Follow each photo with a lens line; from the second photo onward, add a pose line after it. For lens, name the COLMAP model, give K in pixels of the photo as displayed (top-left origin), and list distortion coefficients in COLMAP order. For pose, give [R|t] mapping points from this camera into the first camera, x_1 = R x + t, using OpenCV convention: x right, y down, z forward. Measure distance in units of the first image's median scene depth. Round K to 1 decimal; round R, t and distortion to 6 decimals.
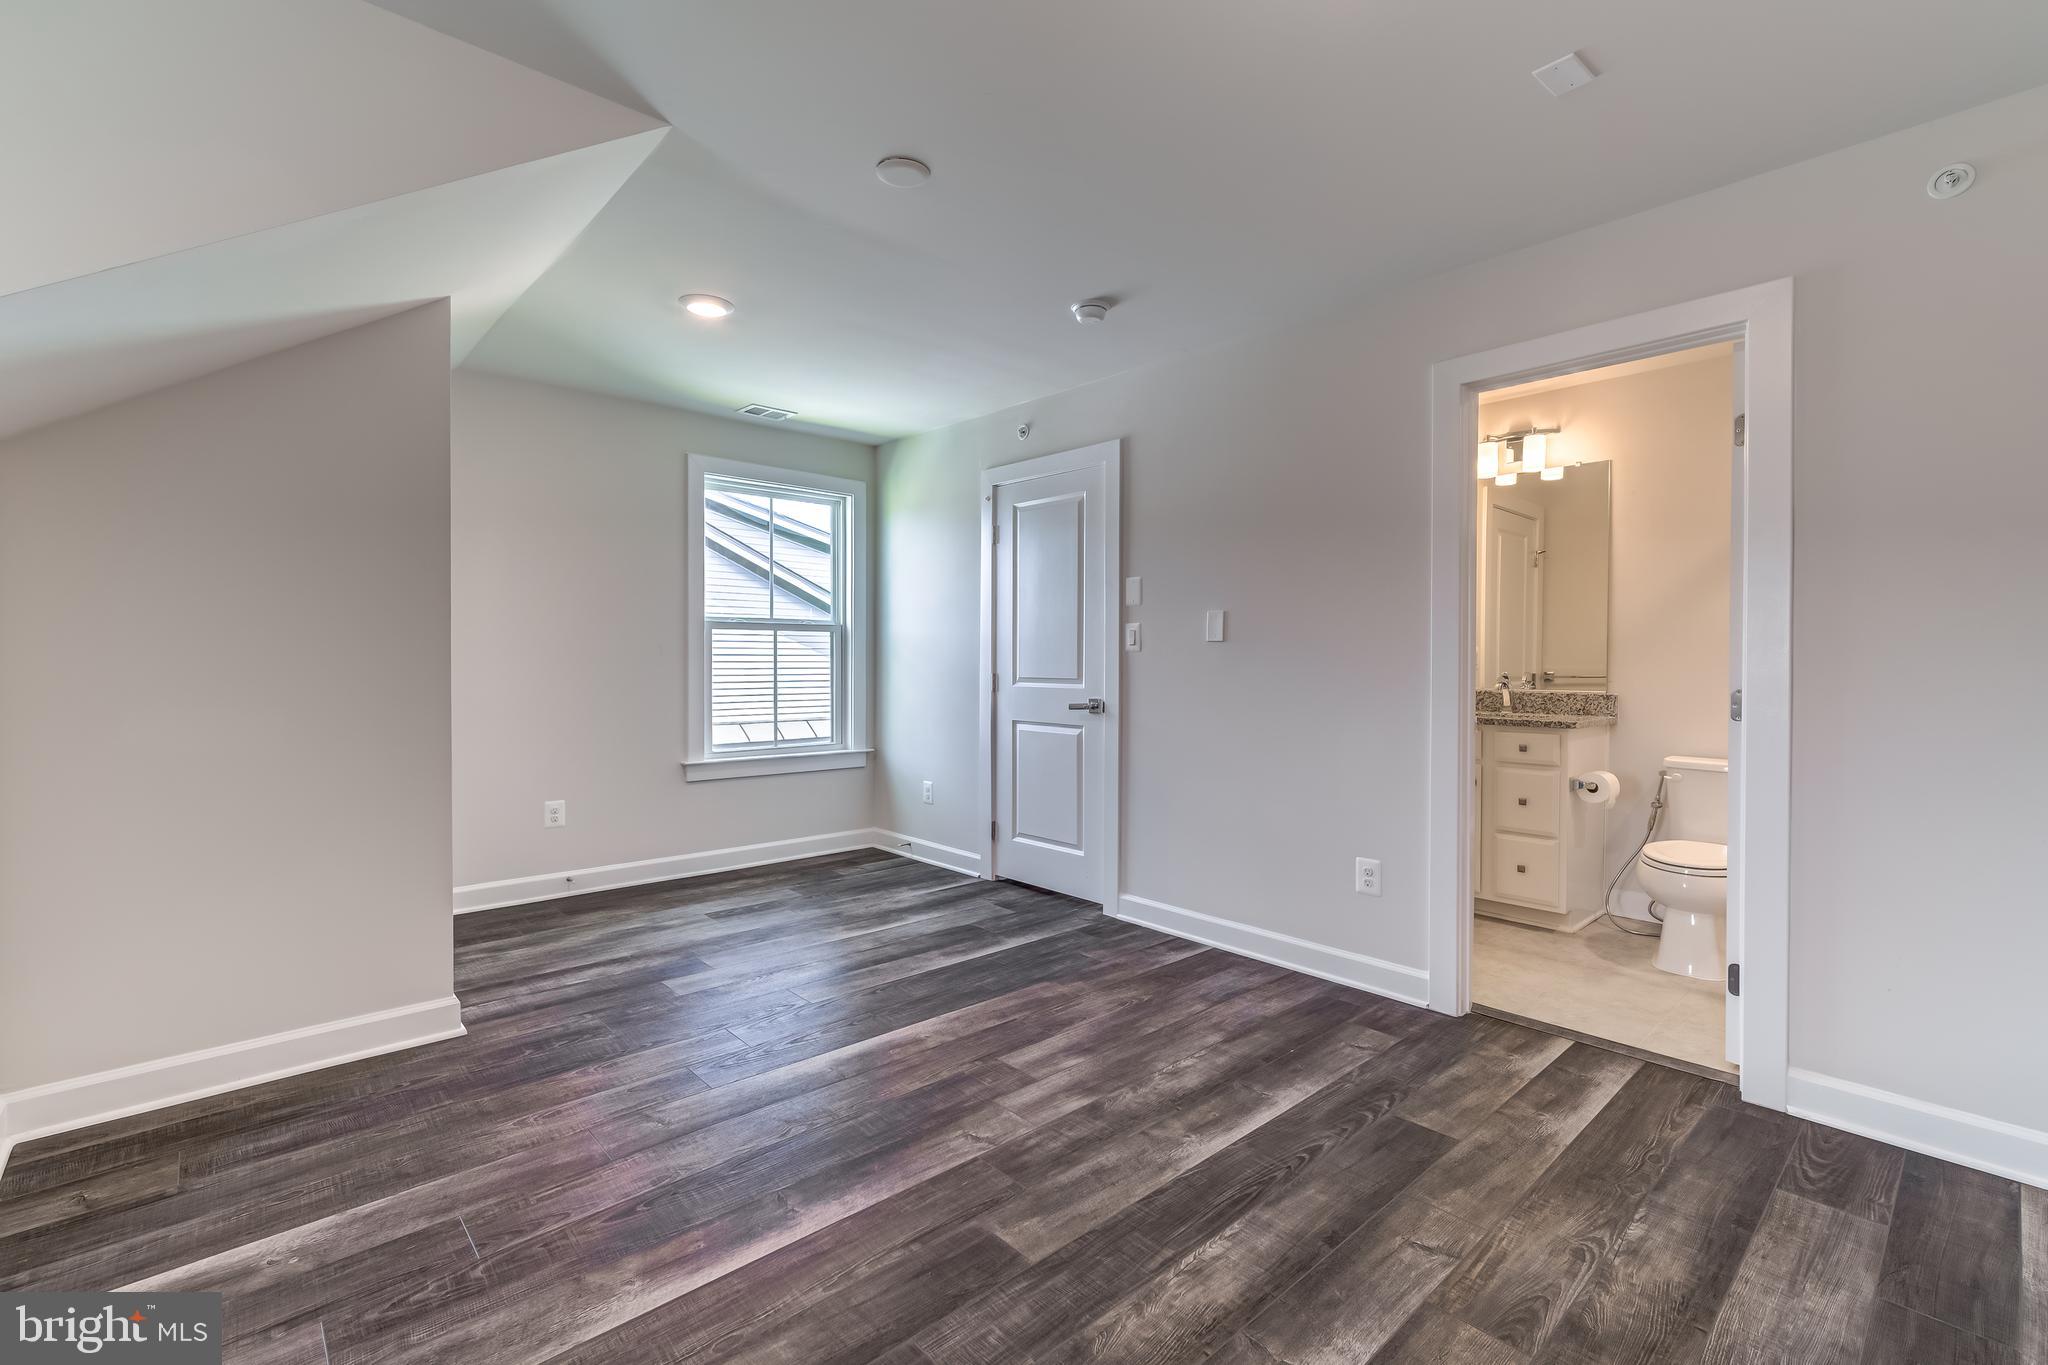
lens RADIAL K [[895.5, 0, 1014.7], [0, 895.5, 667.3], [0, 0, 1]] dist [0.003475, 0.000266]
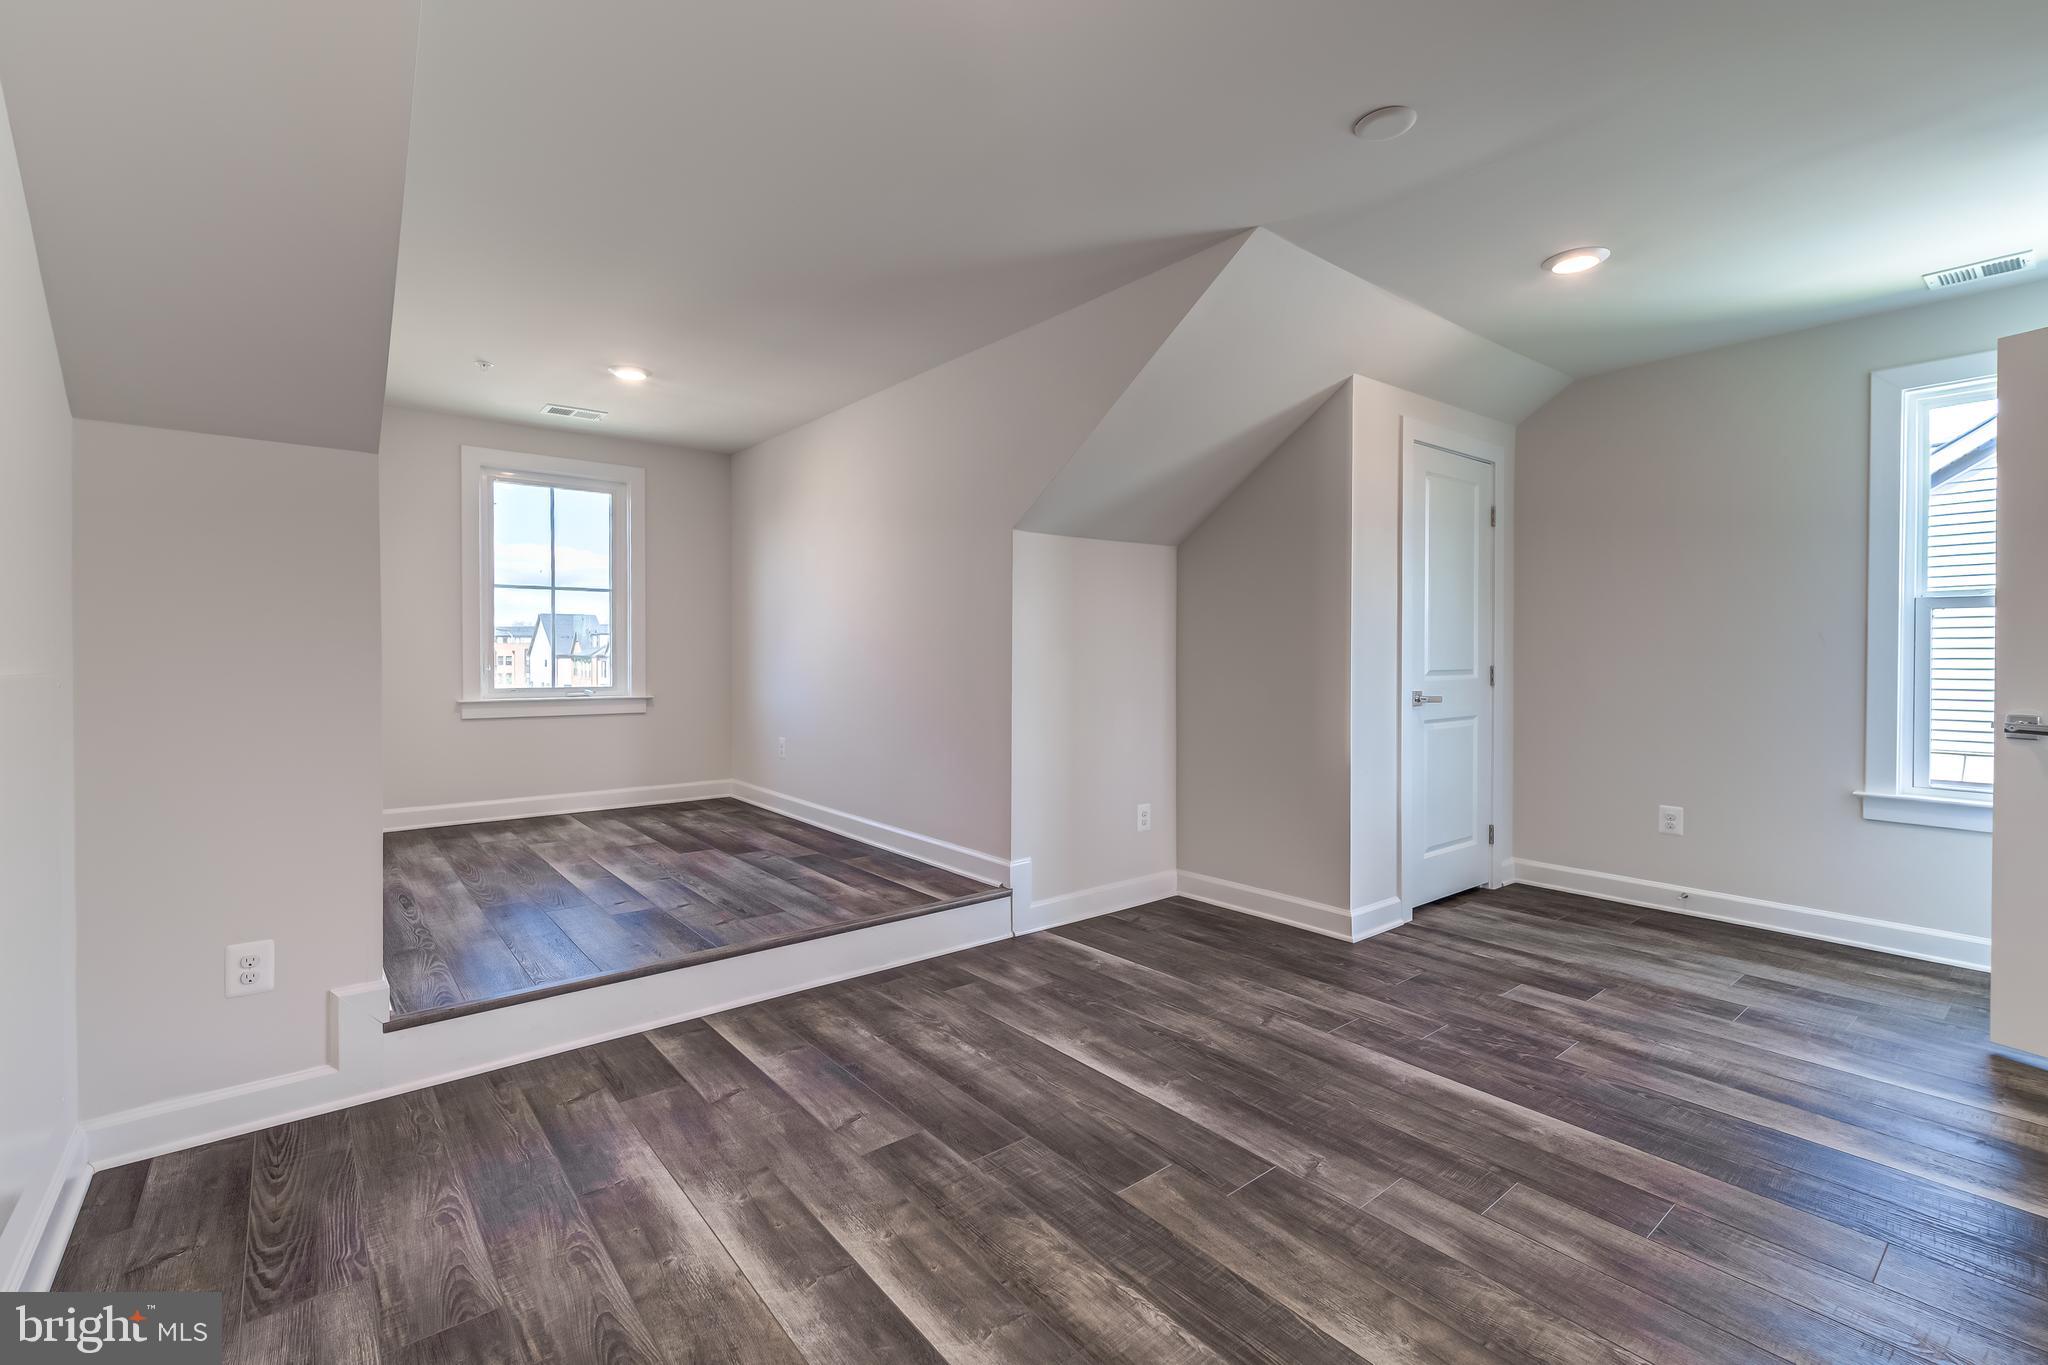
lens RADIAL K [[895.5, 0, 1015.0], [0, 895.5, 674.5], [0, 0, 1]] dist [0.003475, 0.000266]
pose [[-0.051933, 0.021183, -0.998426, 0.827340], [-0.009286, 0.999722, 0.021694, -0.003616], [0.998607, 0.010398, -0.051722, 0.677448]]
